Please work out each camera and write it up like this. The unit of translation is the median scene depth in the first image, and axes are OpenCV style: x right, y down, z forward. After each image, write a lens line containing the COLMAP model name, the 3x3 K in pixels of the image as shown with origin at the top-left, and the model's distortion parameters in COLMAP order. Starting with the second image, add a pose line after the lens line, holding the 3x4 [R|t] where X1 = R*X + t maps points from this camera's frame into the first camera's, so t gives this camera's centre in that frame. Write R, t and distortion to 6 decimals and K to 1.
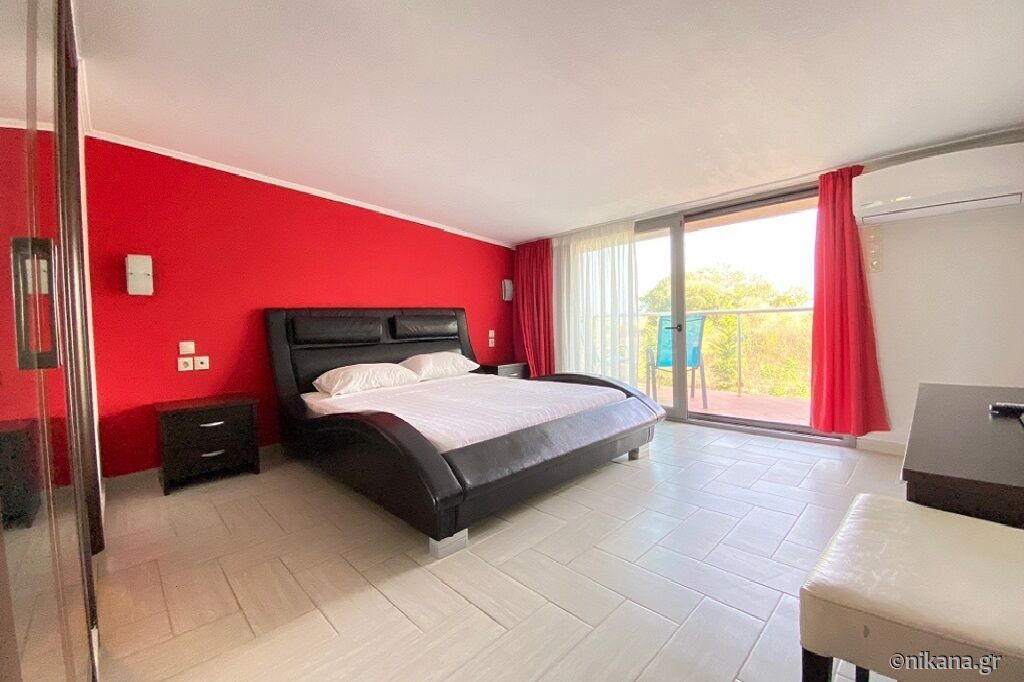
lens RADIAL K [[420.2, 0, 512.0], [0, 420.2, 341.0], [0, 0, 1]] dist [-0.000759, -0.000102]
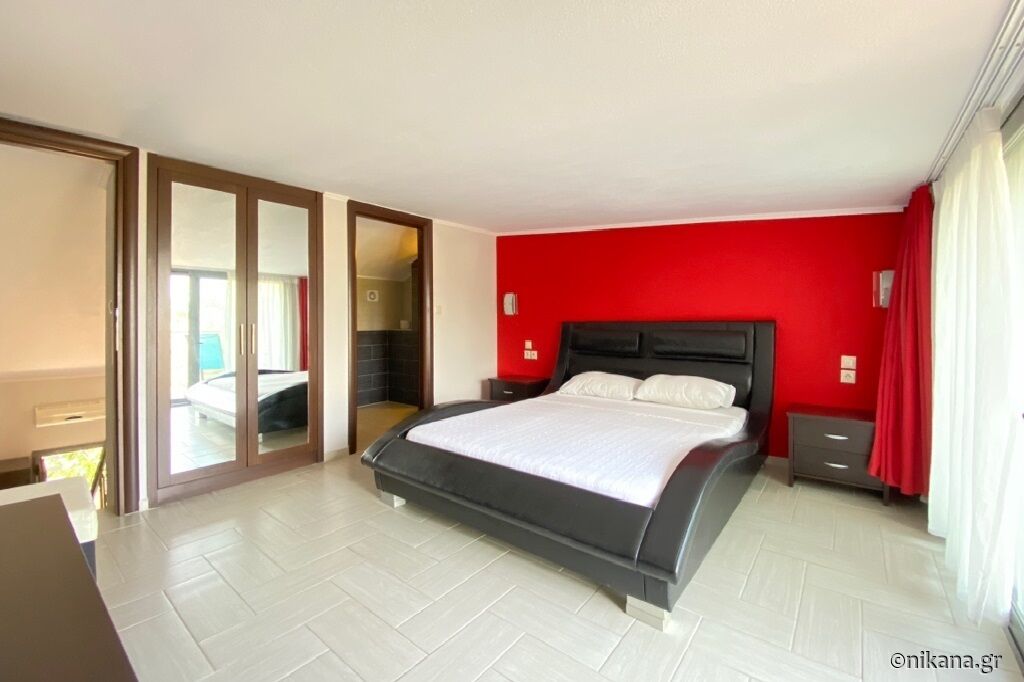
lens RADIAL K [[420.2, 0, 512.0], [0, 420.2, 341.0], [0, 0, 1]] dist [-0.000759, -0.000102]
pose [[0.115798, 0.055057, -0.991746, 0.748906], [-0.069927, 0.996437, 0.047153, -0.063832], [0.990808, 0.063889, 0.119236, 0.660206]]
